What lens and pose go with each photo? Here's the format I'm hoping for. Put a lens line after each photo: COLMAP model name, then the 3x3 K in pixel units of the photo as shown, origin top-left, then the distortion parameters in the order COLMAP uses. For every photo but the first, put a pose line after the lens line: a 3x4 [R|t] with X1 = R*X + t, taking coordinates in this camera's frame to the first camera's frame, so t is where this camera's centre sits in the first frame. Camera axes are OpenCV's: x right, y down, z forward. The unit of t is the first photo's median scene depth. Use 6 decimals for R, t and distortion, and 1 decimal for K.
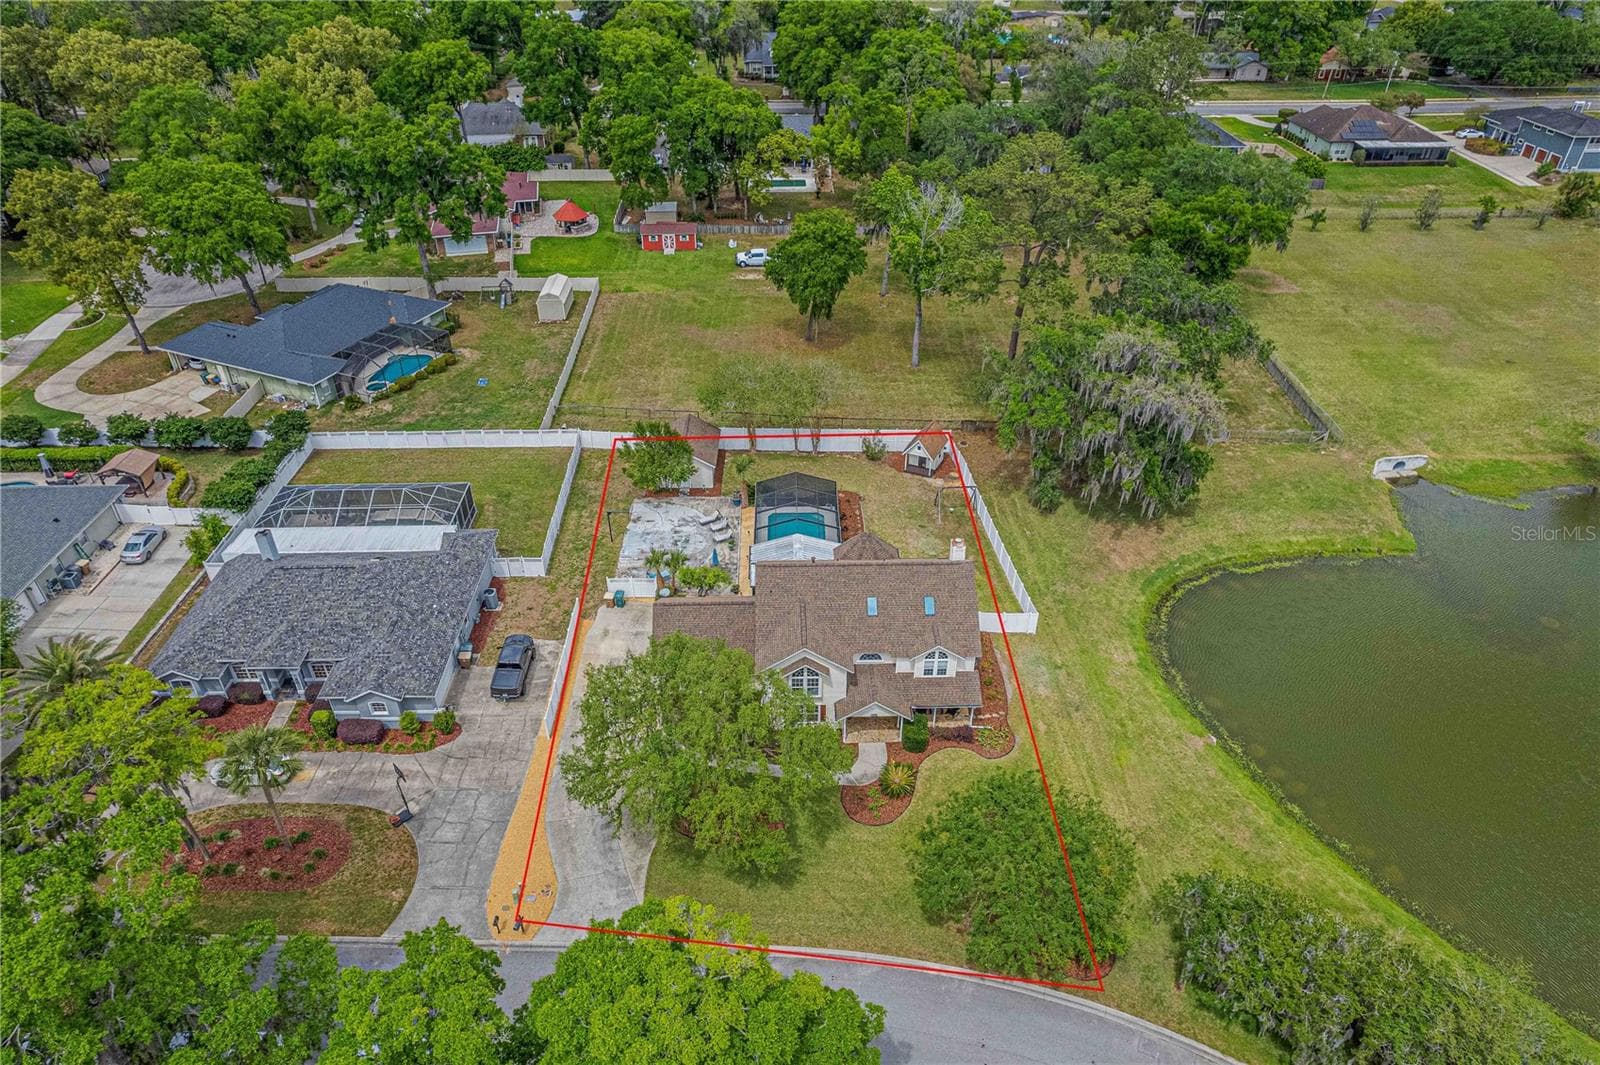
lens RADIAL K [[1025.3, 0, 800.0], [0, 1025.3, 532.5], [0, 0, 1]] dist [-0.086461, 0.082605]
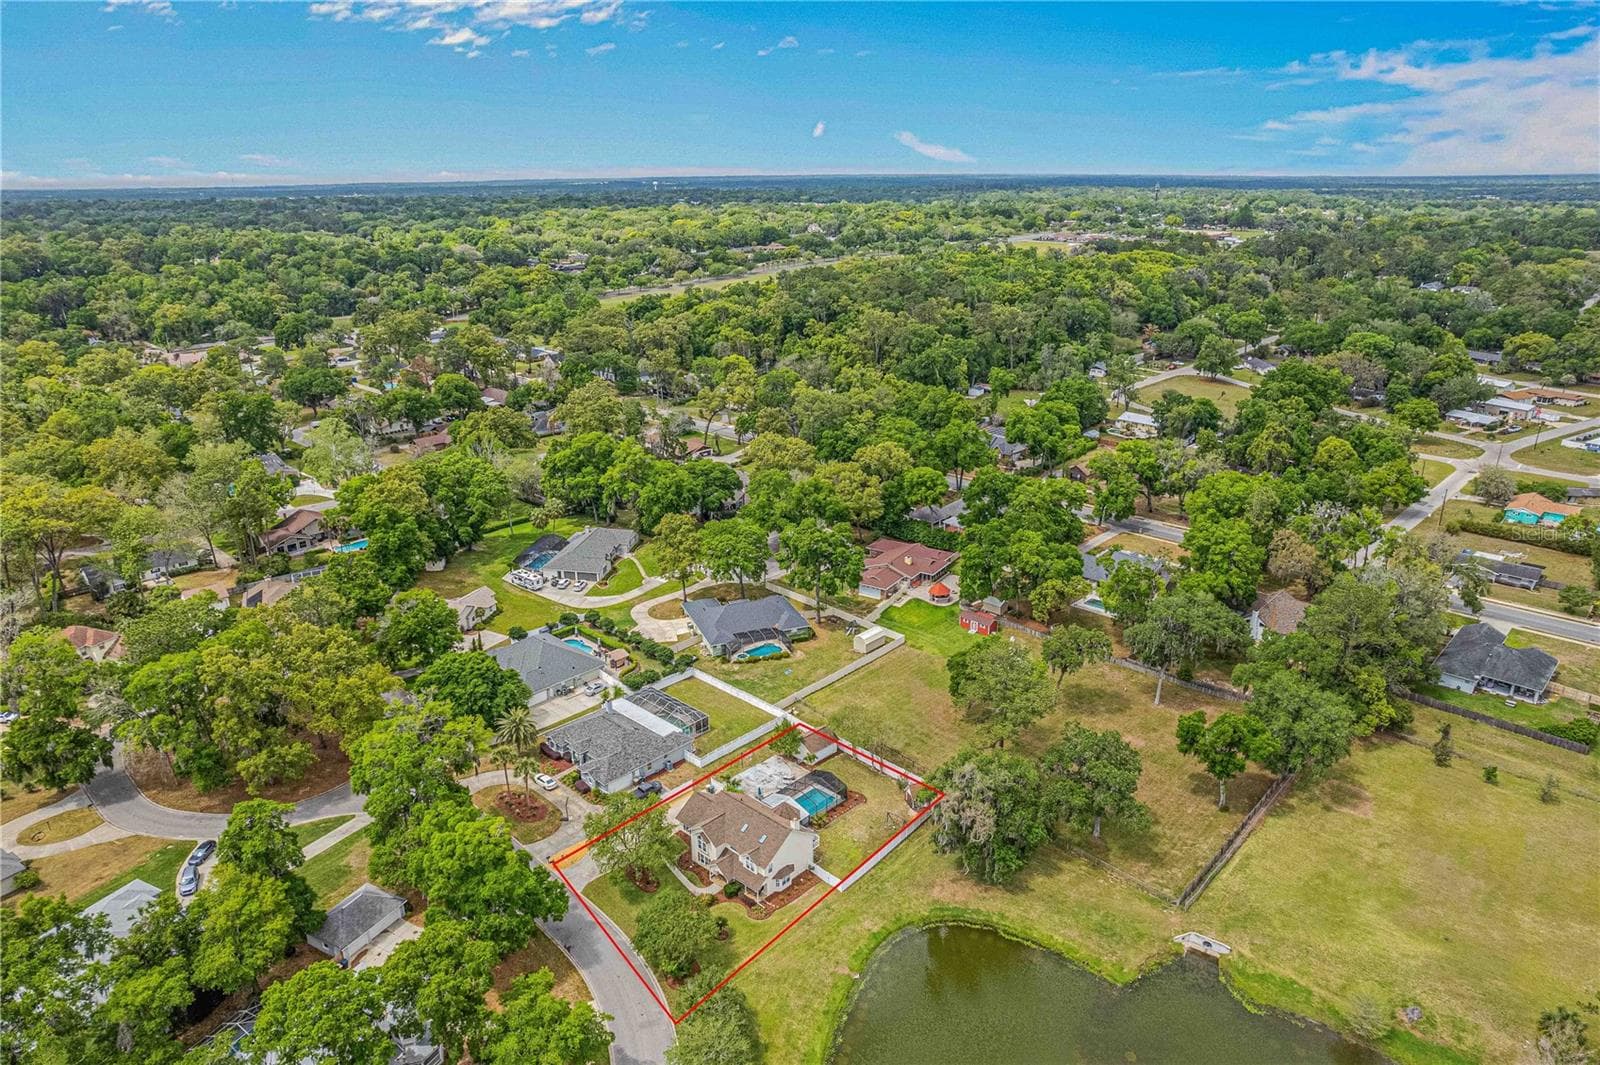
lens RADIAL K [[1025.3, 0, 800.0], [0, 1025.3, 532.5], [0, 0, 1]] dist [-0.086461, 0.082605]
pose [[0.713211, 0.232960, -0.661105, 1.104069], [-0.392232, 0.914308, -0.100964, -0.252755], [0.580933, 0.331315, 0.743469, -0.577445]]
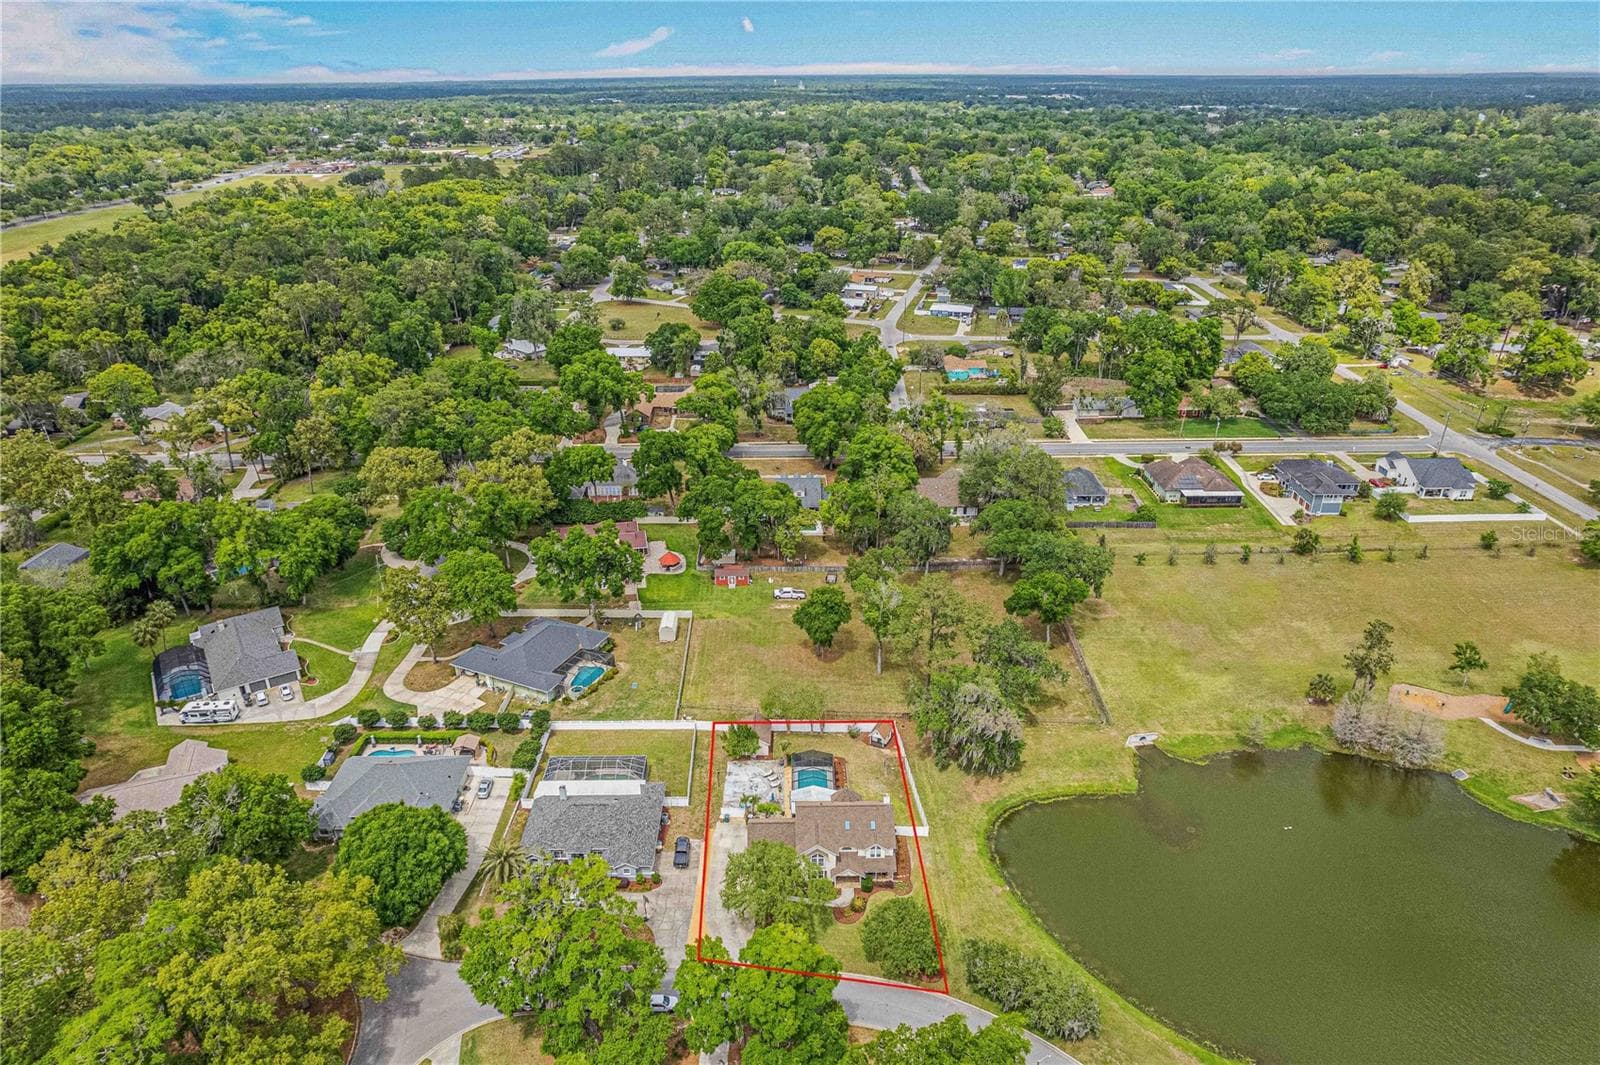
lens RADIAL K [[1018.2, 0, 800.0], [0, 1018.2, 532.5], [0, 0, 1]] dist [-0.047944, -0.000947]
pose [[0.999967, 0.000507, -0.008157, -0.011845], [-0.001887, 0.985439, -0.170020, -0.139468], [0.007952, 0.170030, 0.985407, -0.996449]]
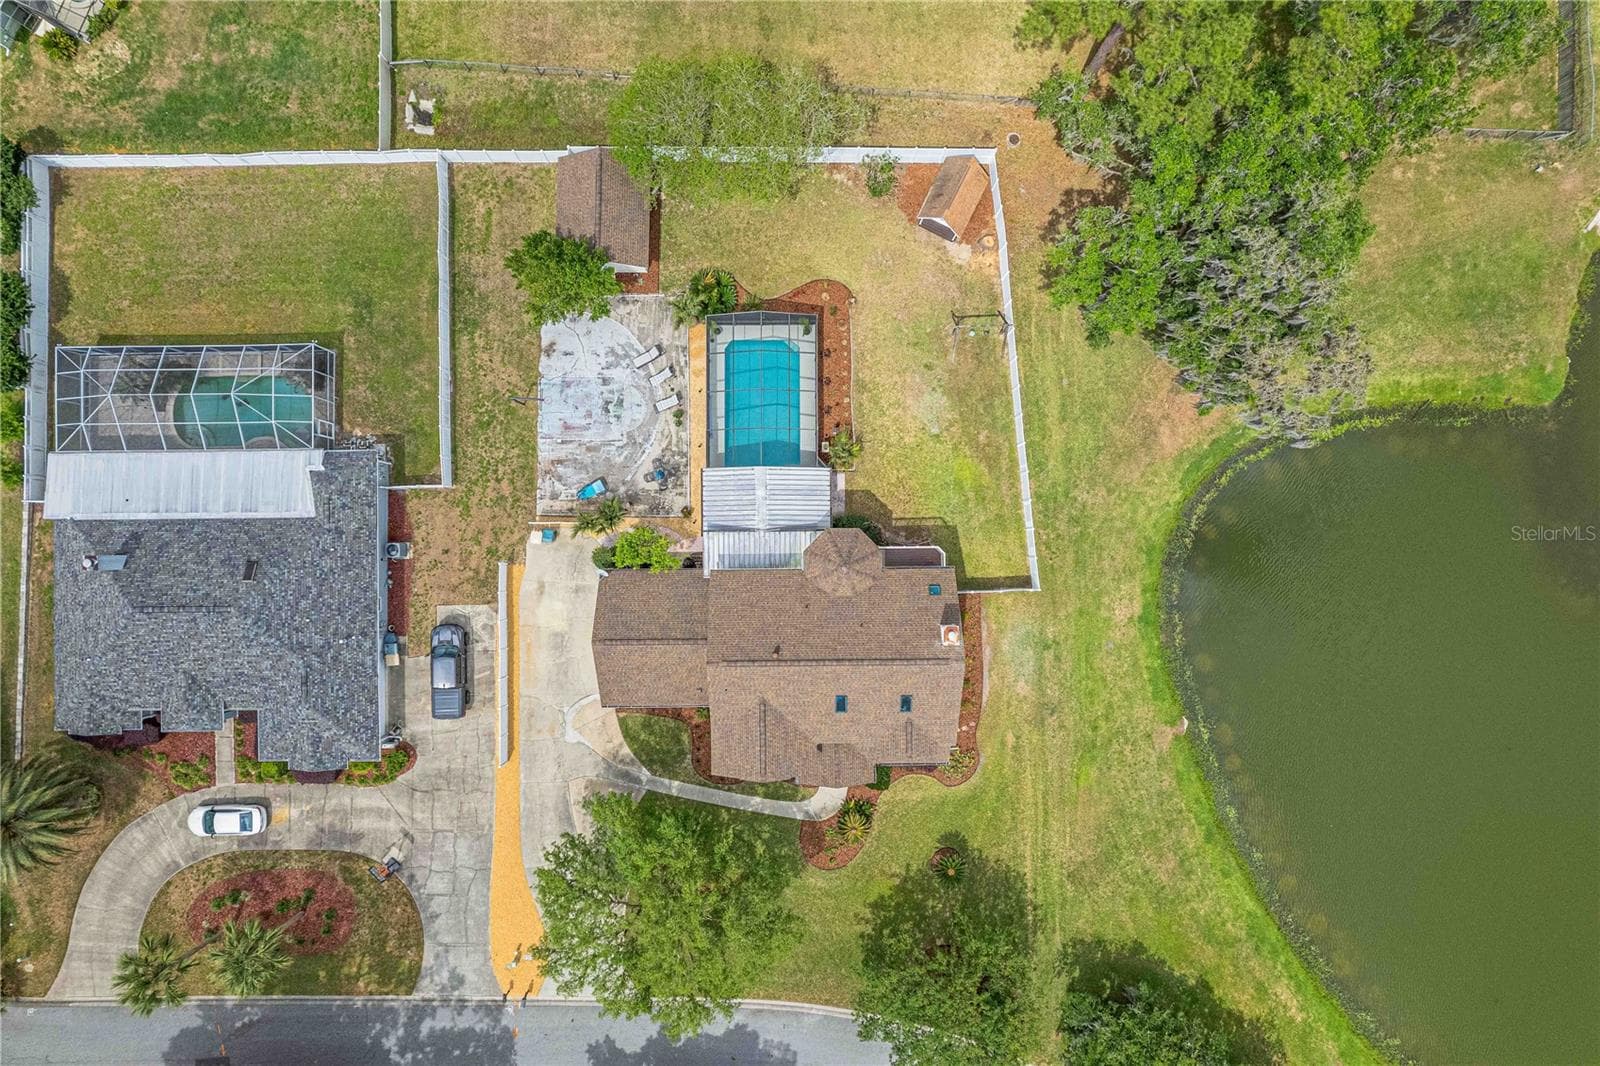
lens RADIAL K [[1025.3, 0, 800.0], [0, 1025.3, 533.0], [0, 0, 1]] dist [-0.086461, 0.082605]
pose [[0.999865, 0.013580, 0.009277, 0.019149], [-0.015397, 0.574719, 0.818206, -0.560424], [0.005780, -0.818238, 0.574851, 0.469156]]
